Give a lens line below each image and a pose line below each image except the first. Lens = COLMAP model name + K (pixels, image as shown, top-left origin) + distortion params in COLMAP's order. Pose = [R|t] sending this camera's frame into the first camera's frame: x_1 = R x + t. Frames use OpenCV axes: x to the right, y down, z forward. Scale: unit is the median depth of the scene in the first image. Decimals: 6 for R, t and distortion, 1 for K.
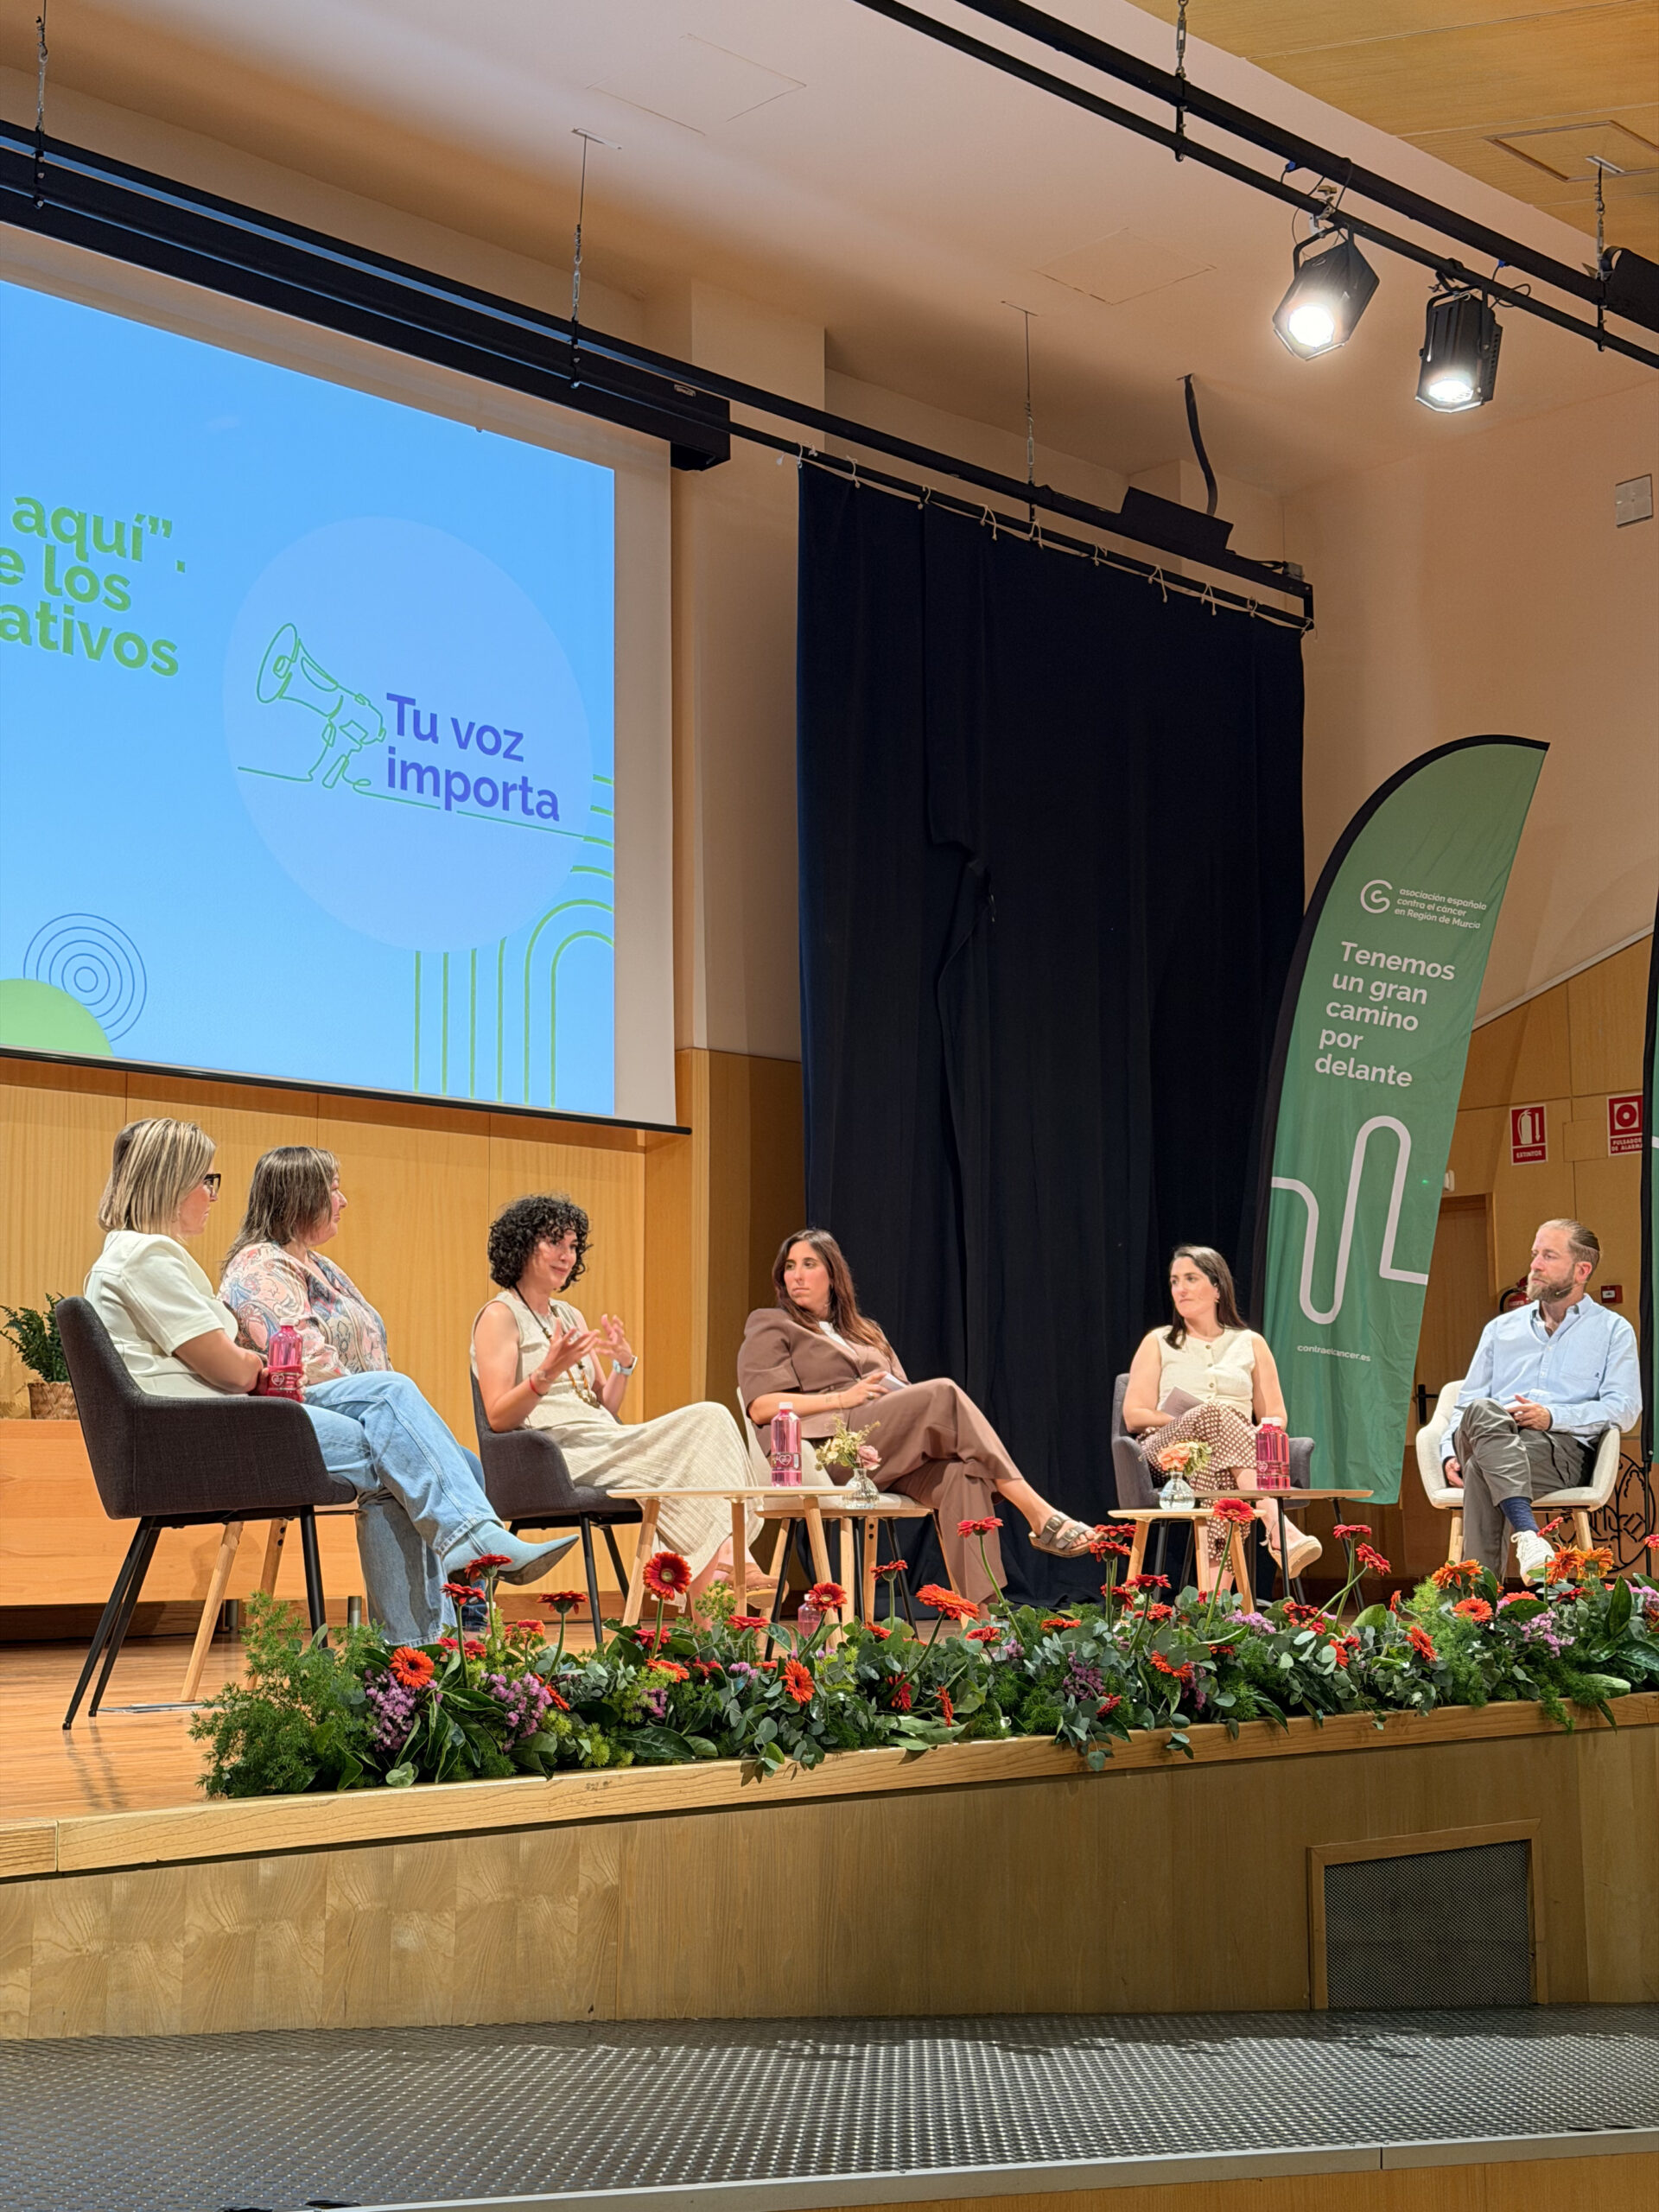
lens RADIAL K [[3032.0, 0, 847.7], [0, 3032.0, 1111.2], [0, 0, 1]] dist [0.164985, -0.215841]
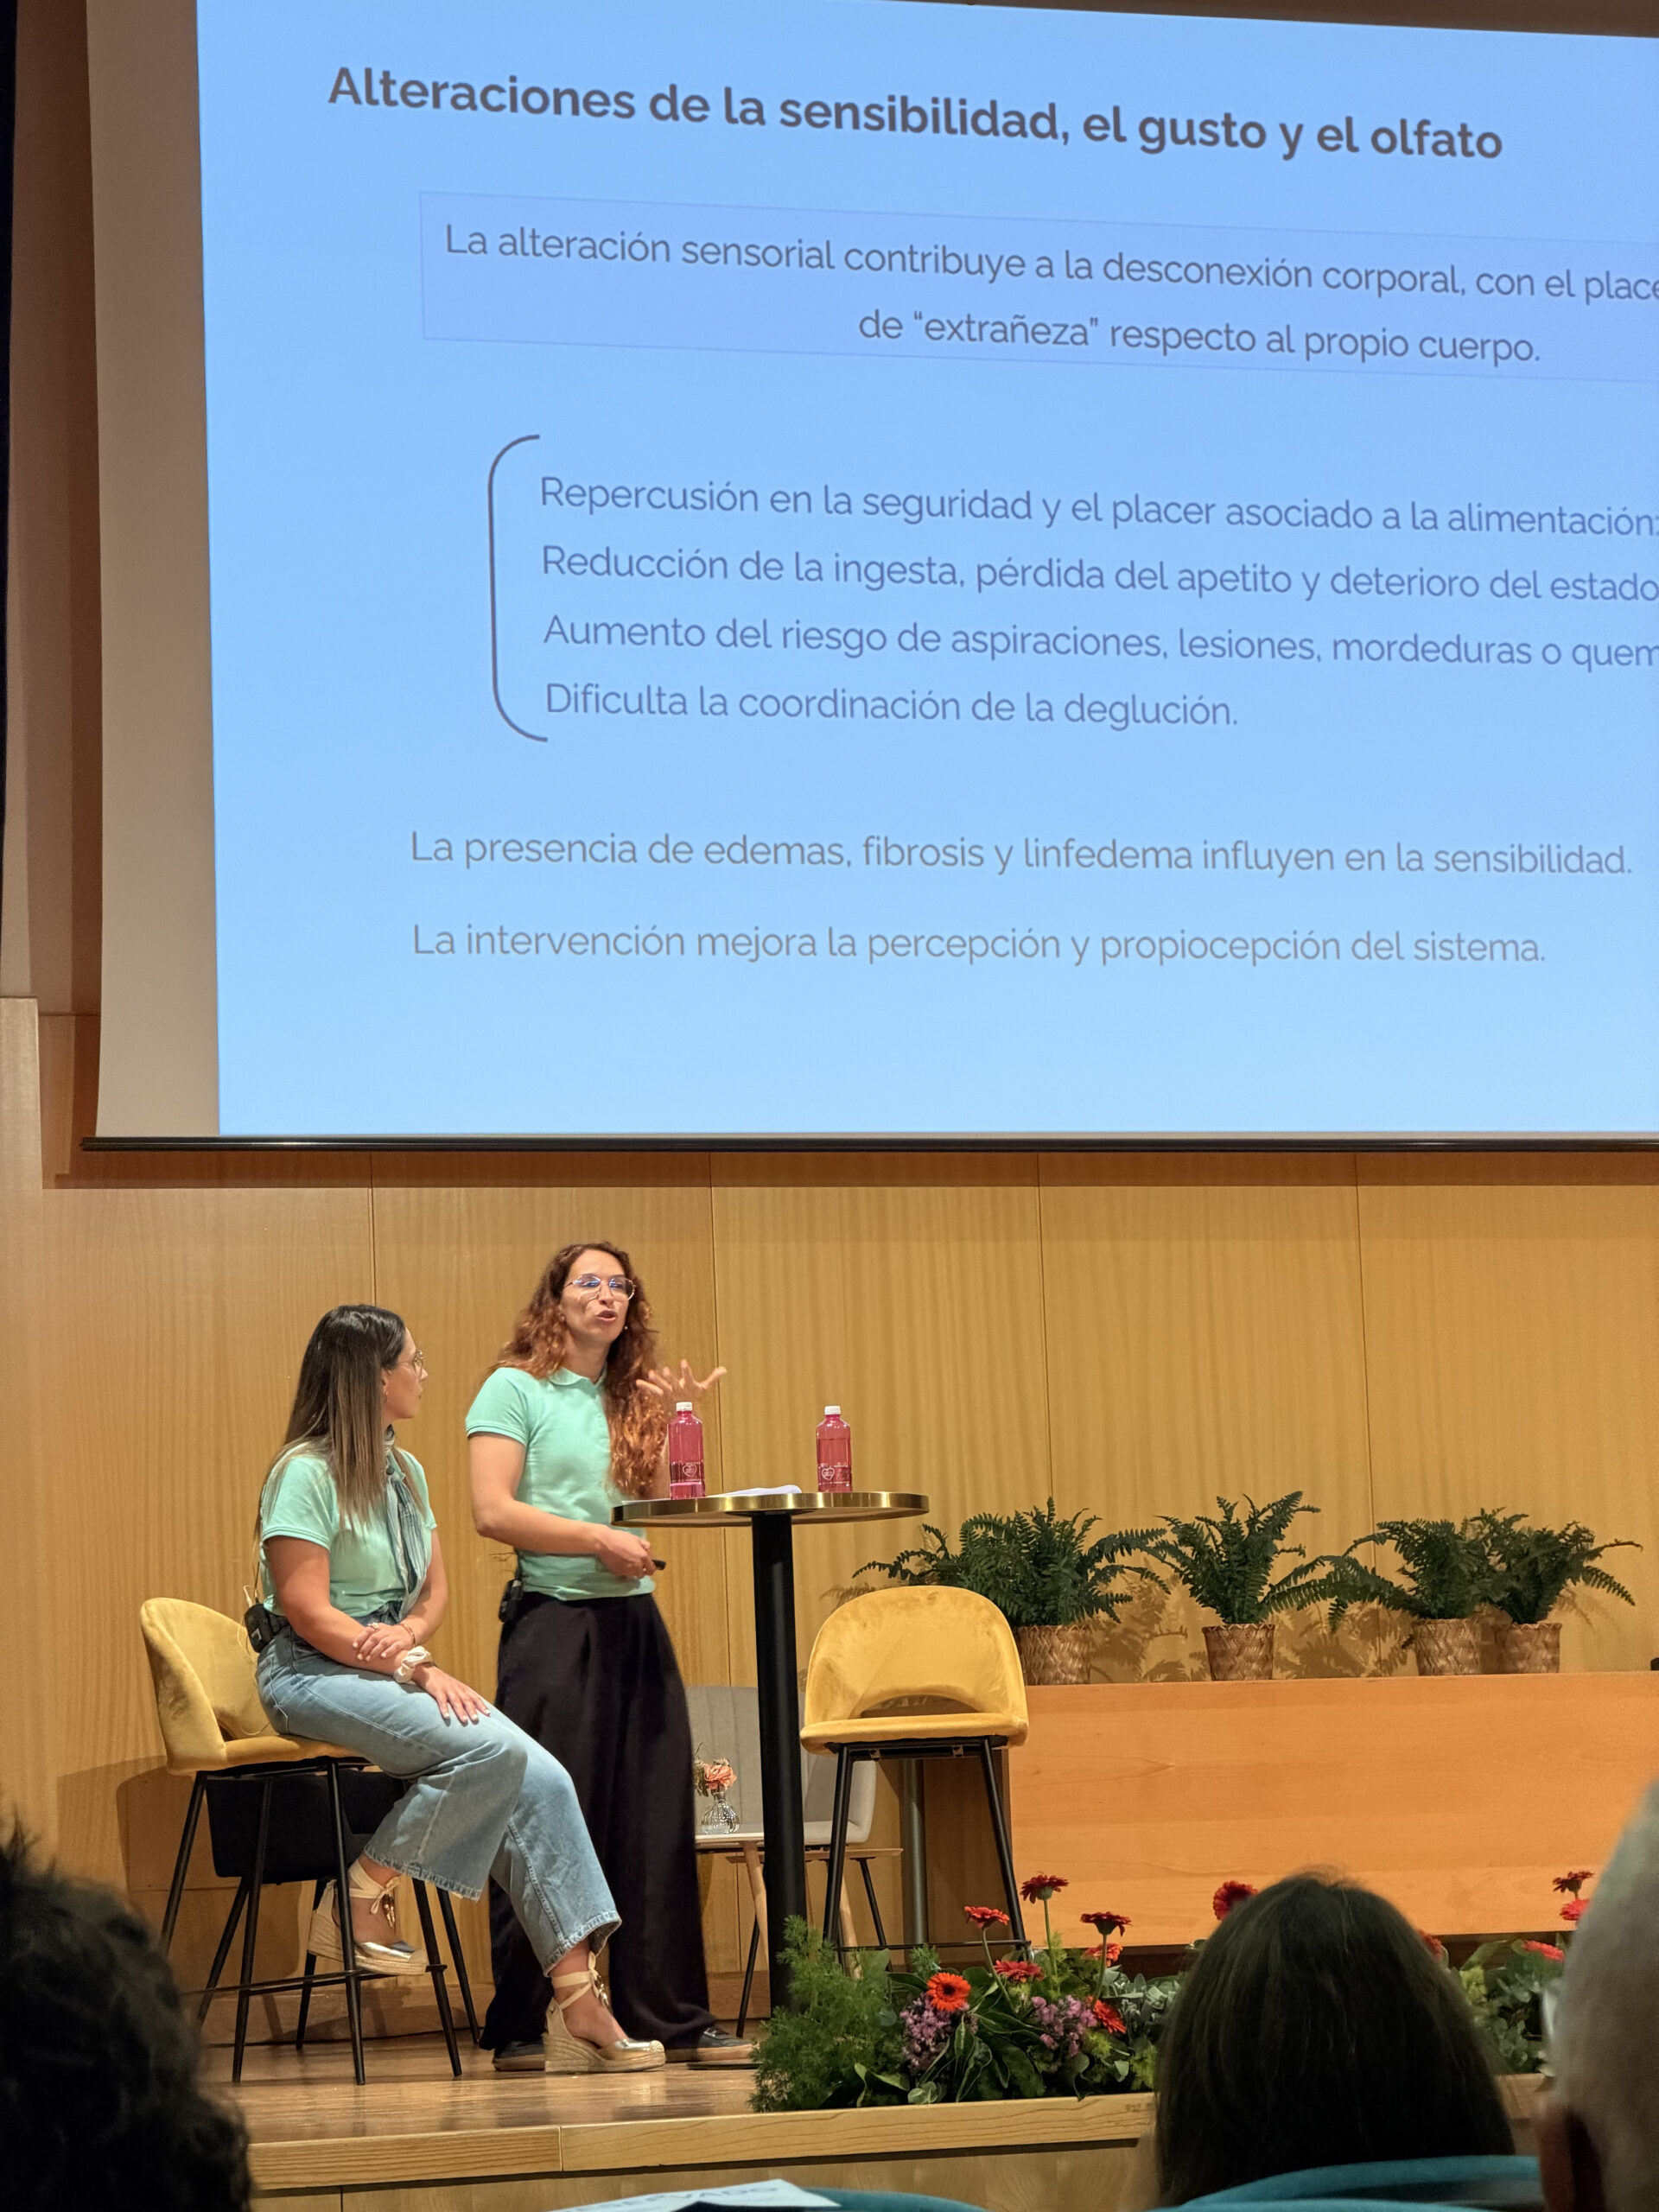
lens RADIAL K [[6628.3, 0, 829.5], [0, 6628.3, 1106.0], [0, 0, 1]] dist [0.257378, 1.085116]
pose [[0.900219, -0.077713, -0.428447, 0.267751], [0.091897, 0.995690, 0.012486, -0.047914], [0.425631, -0.050614, 0.903480, -0.337963]]
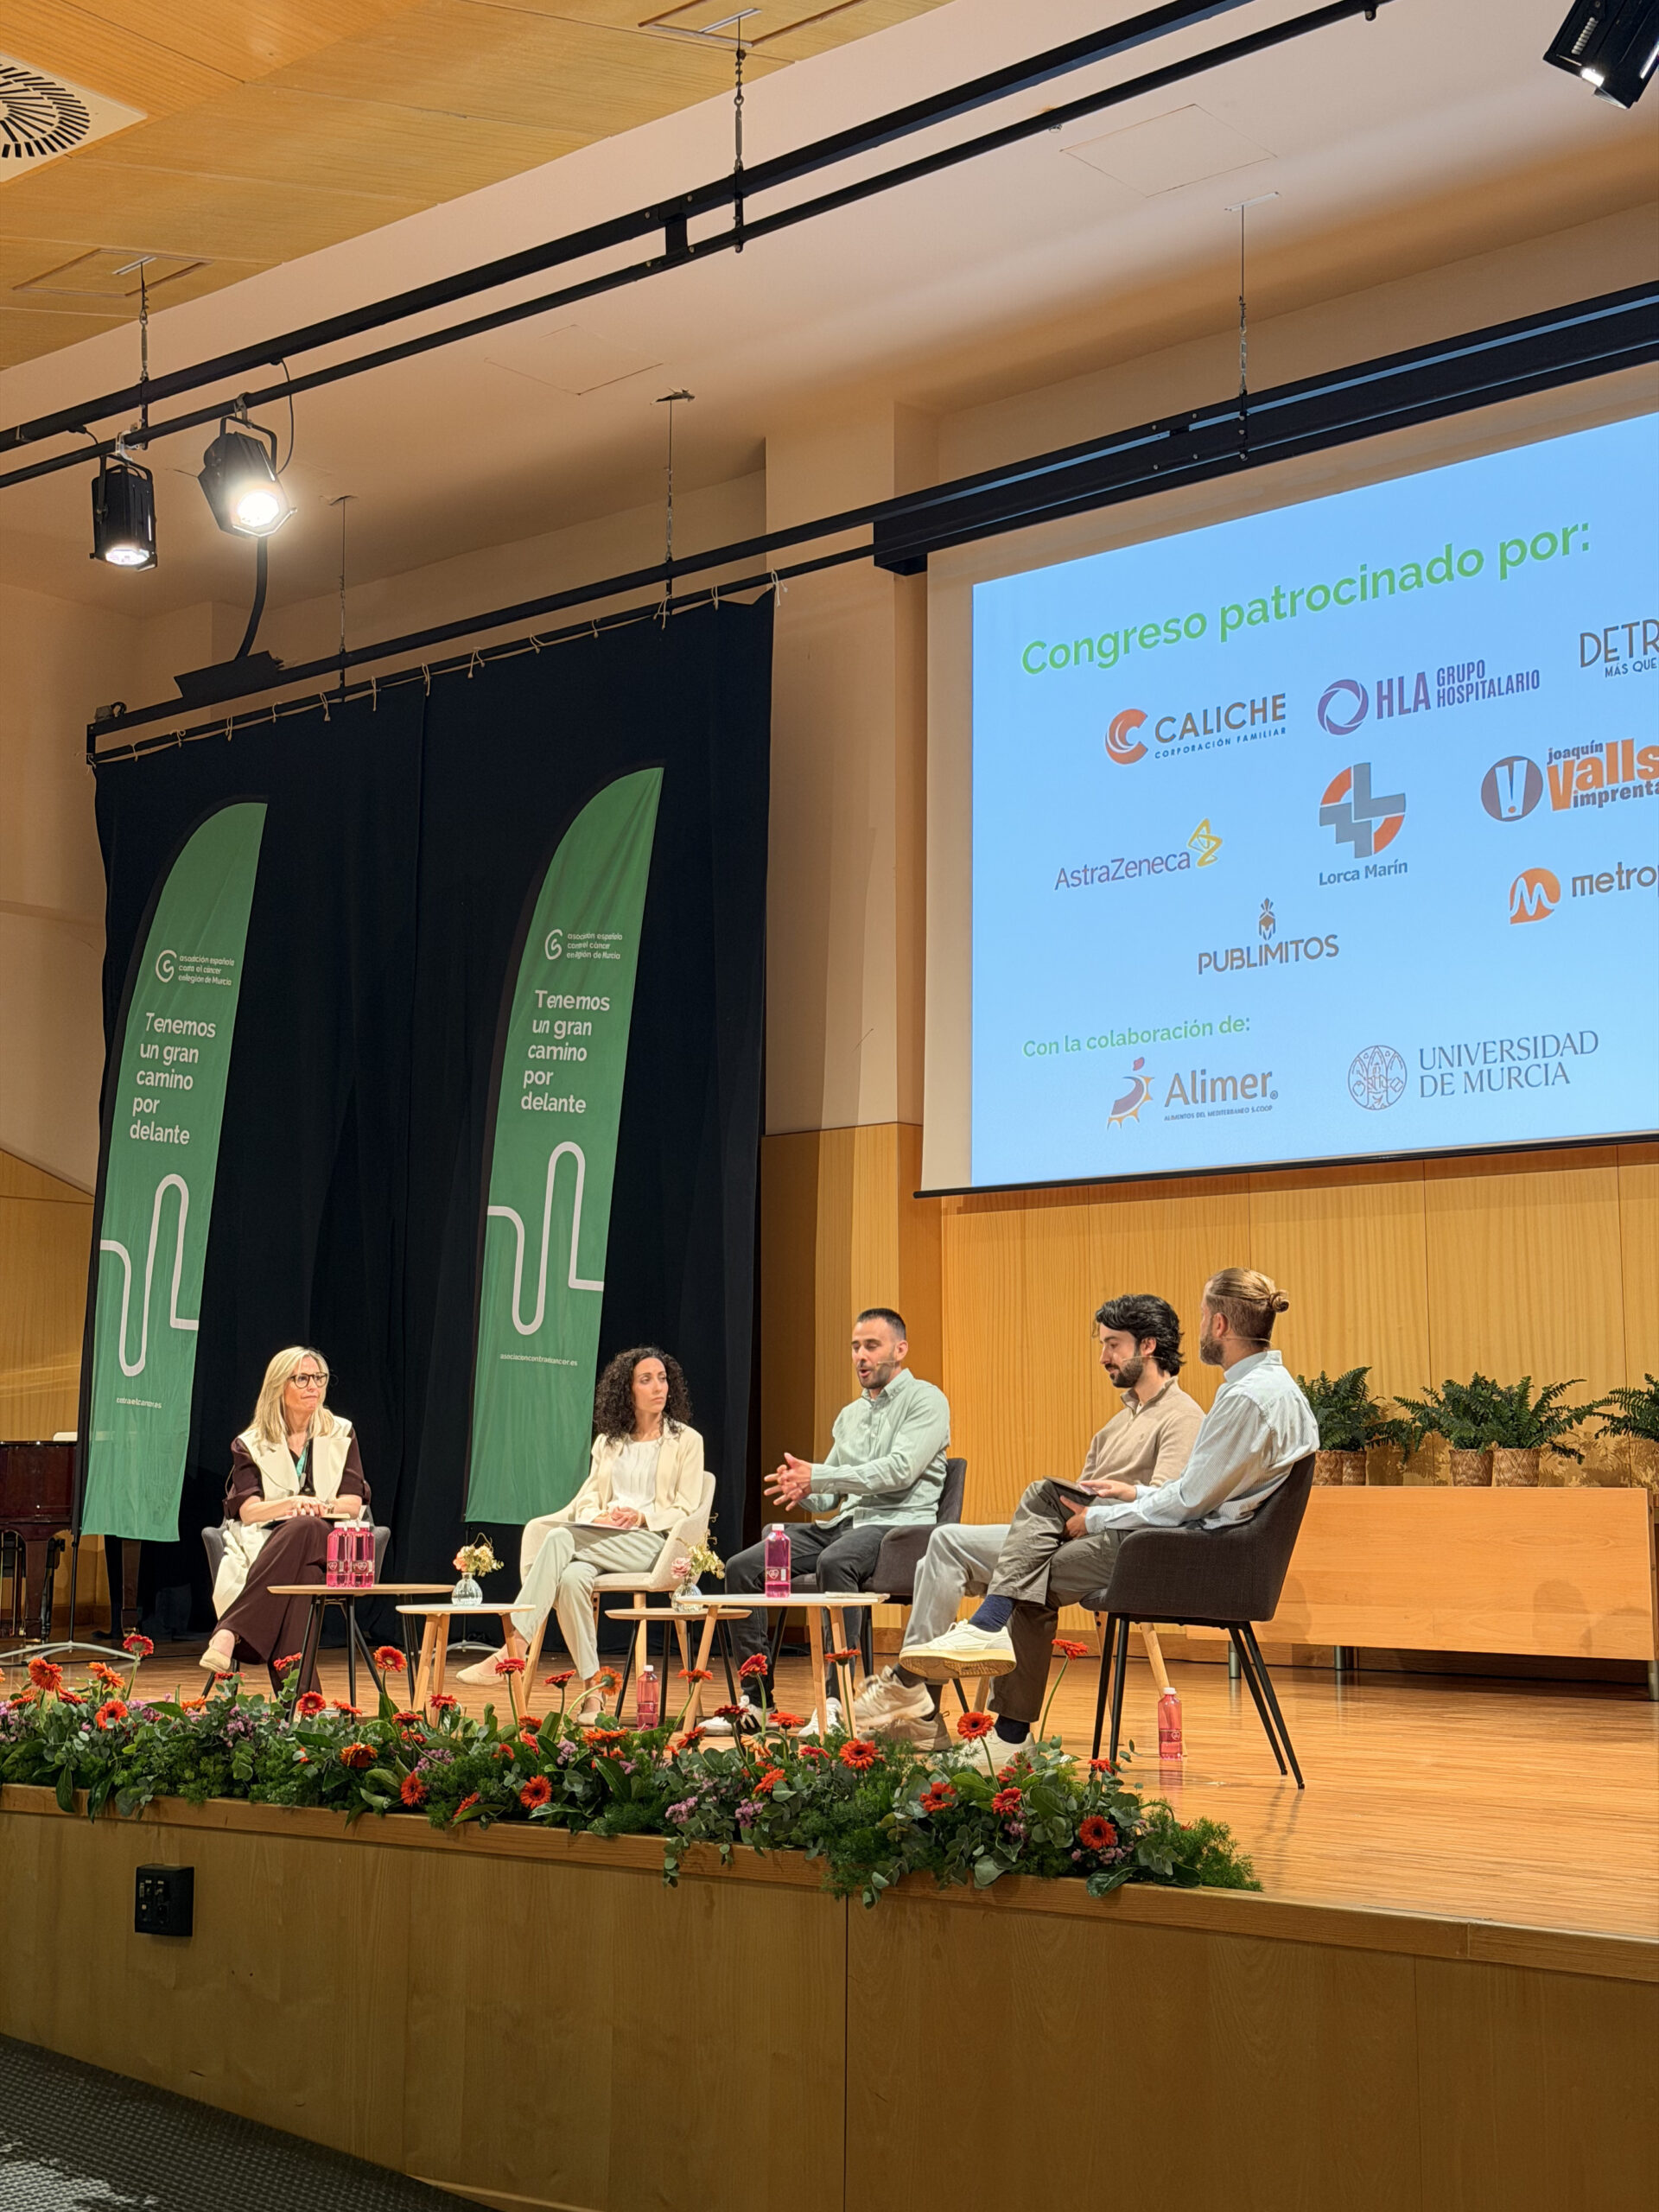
lens RADIAL K [[3032.0, 0, 847.7], [0, 3032.0, 1111.2], [0, 0, 1]] dist [0.164985, -0.215841]
pose [[0.103607, -0.121977, -0.987111, 0.730350], [0.133329, 0.985197, -0.107746, 0.051374], [0.985641, -0.120447, 0.118336, 0.586030]]
